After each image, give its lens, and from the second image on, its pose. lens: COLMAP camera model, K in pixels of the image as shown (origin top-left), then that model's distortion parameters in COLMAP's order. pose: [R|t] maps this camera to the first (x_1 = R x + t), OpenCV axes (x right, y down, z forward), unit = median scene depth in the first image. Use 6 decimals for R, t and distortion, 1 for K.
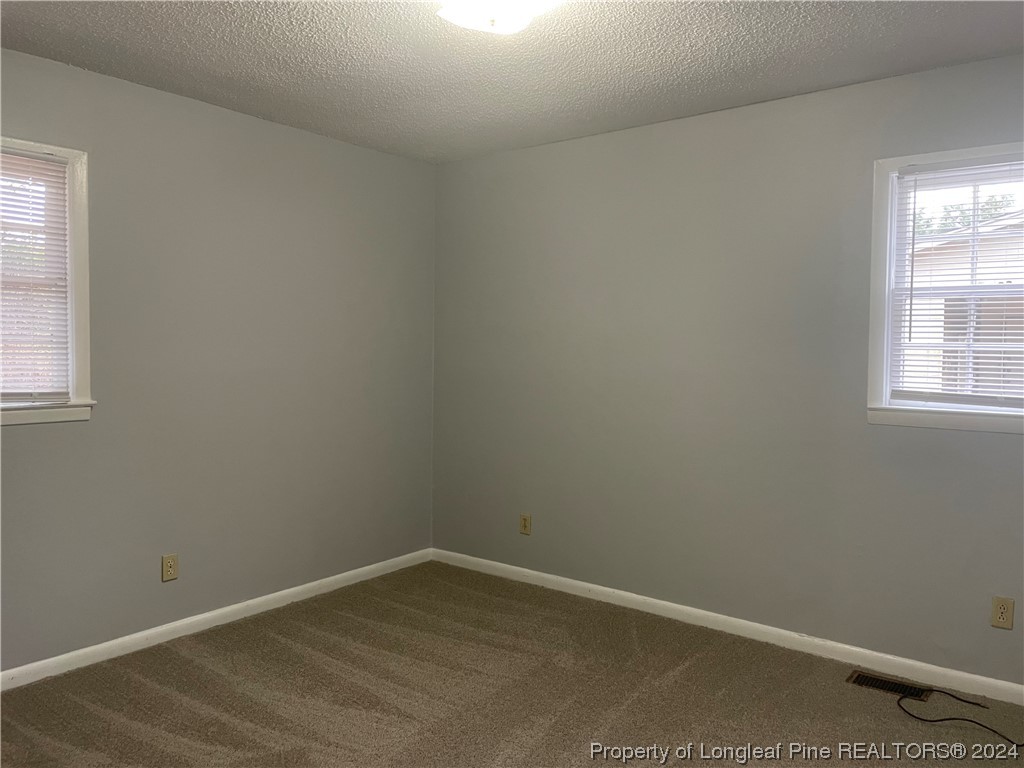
lens RADIAL K [[774.9, 0, 512.0], [0, 774.9, 384.0], [0, 0, 1]] dist [0.080794, -0.104065]
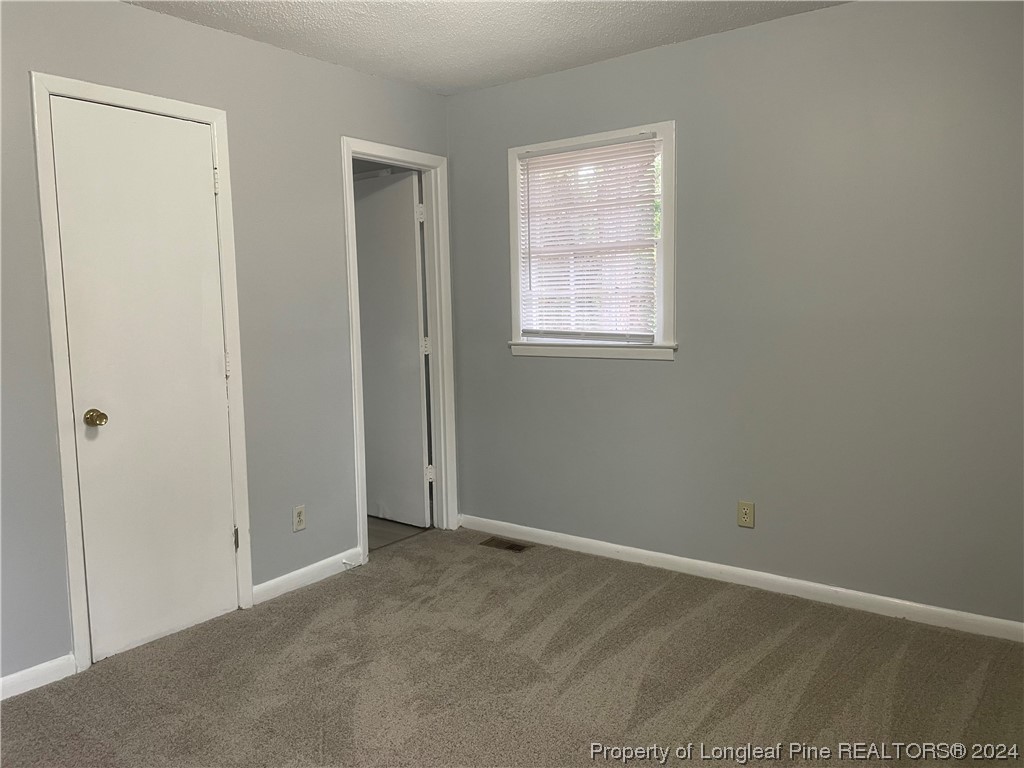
lens RADIAL K [[774.9, 0, 512.0], [0, 774.9, 384.0], [0, 0, 1]] dist [0.080794, -0.104065]
pose [[0.007220, 0.091531, -0.995776, 0.602600], [-0.024642, 0.995516, 0.091328, -0.017741], [0.999670, 0.023879, 0.009443, 0.766230]]
